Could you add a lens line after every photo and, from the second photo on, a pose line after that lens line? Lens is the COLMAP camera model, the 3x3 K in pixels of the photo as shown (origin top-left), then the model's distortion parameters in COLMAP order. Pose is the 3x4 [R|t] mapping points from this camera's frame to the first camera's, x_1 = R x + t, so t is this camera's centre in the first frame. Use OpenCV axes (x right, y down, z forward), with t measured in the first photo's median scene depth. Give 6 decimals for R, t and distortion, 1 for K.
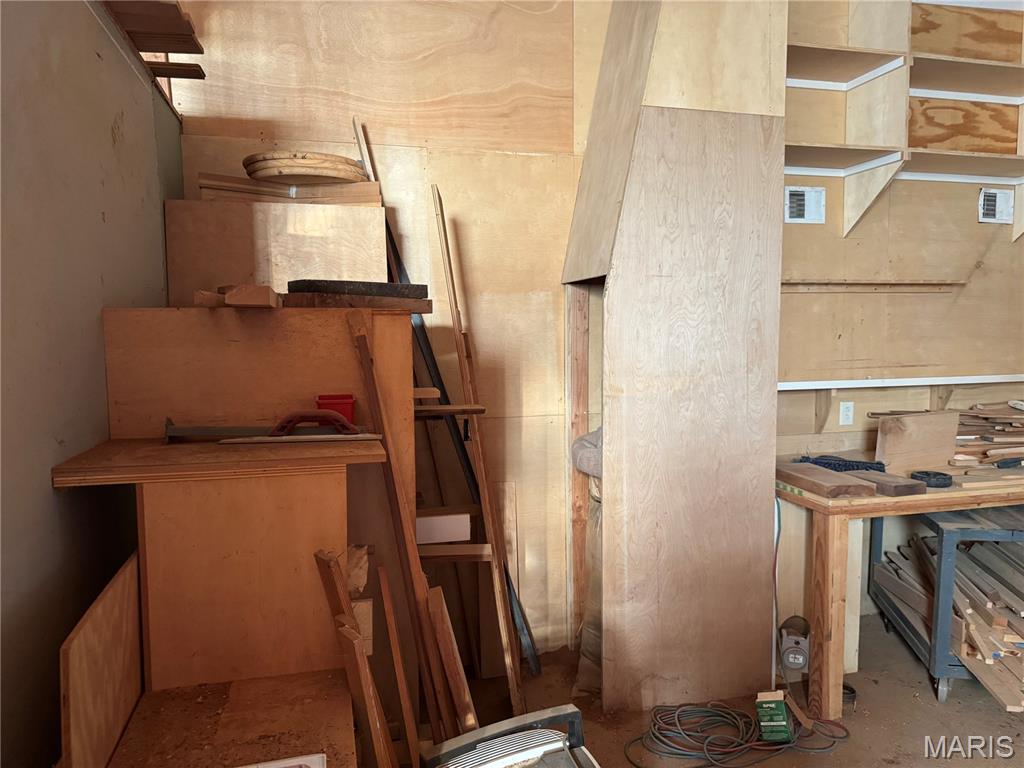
lens RADIAL K [[725.1, 0, 512.9], [0, 725.1, 393.3], [0, 0, 1]] dist [0.053051, -0.066715]
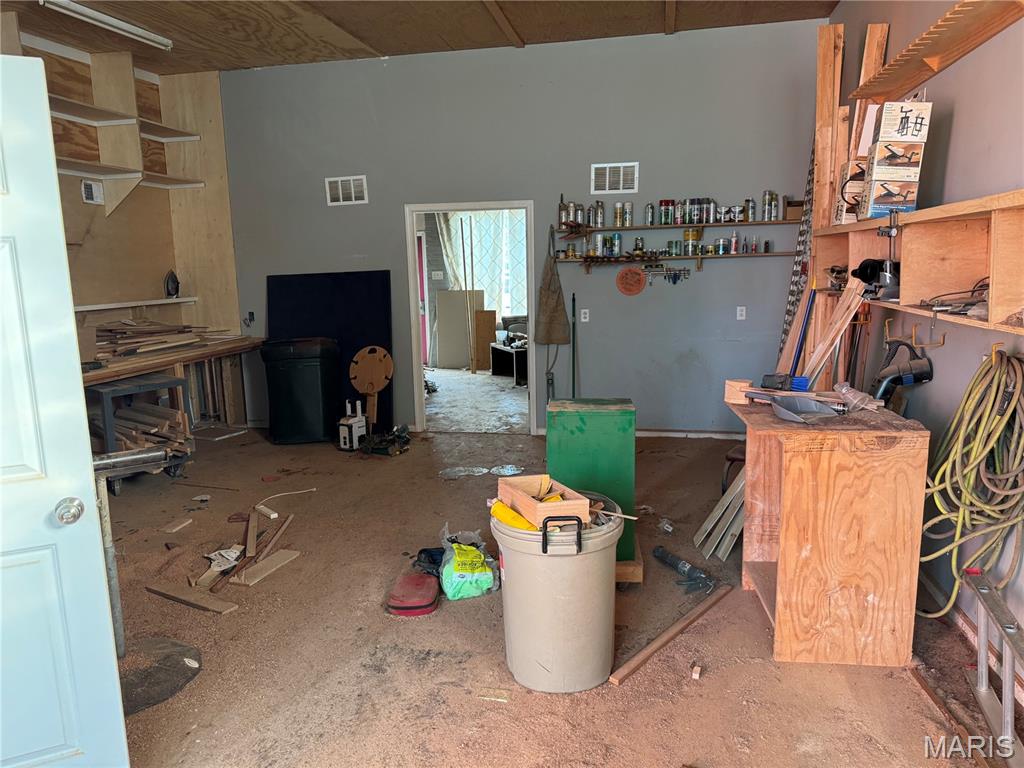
lens RADIAL K [[737.2, 0, 518.1], [0, 737.2, 392.6], [0, 0, 1]] dist [0.144509, -0.278847]
pose [[0.438350, -0.150209, 0.886164, -0.474654], [0.100118, 0.987961, 0.117939, 0.071623], [-0.893211, 0.037023, 0.448111, -0.568998]]
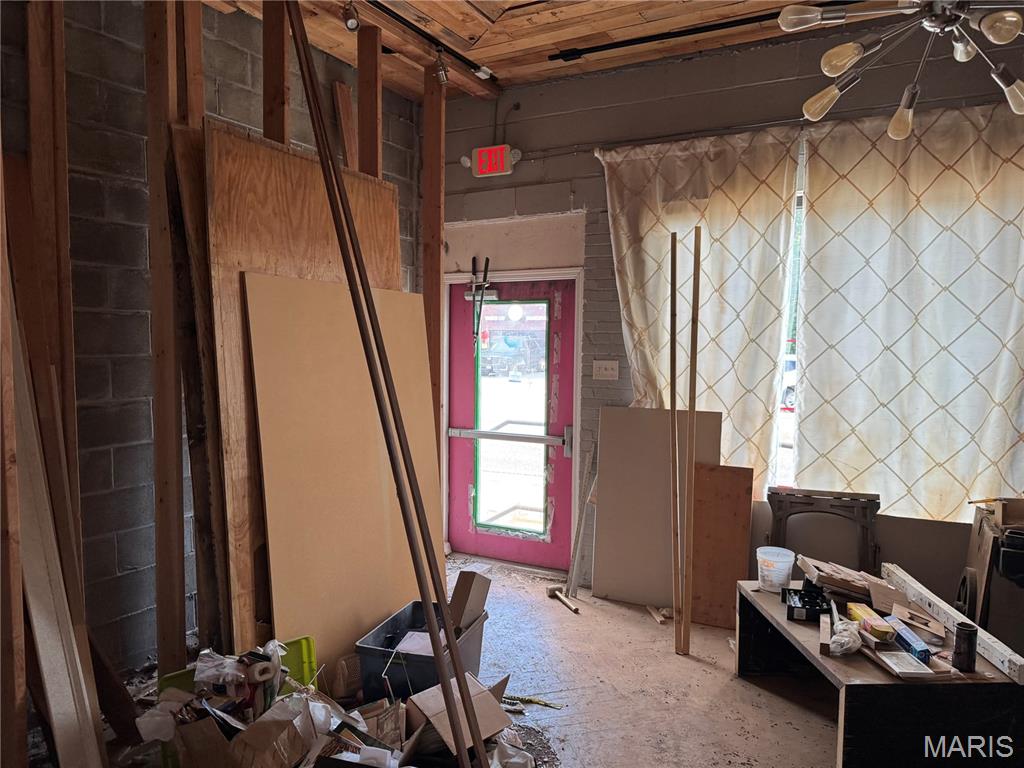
lens RADIAL K [[746.1, 0, 502.0], [0, 746.1, 393.3], [0, 0, 1]] dist [0.105614, -0.150981]
pose [[0.685070, -0.041505, 0.727294, 1.244818], [0.053059, 0.998567, 0.007007, -0.069694], [-0.726542, 0.033789, 0.686290, 0.409050]]
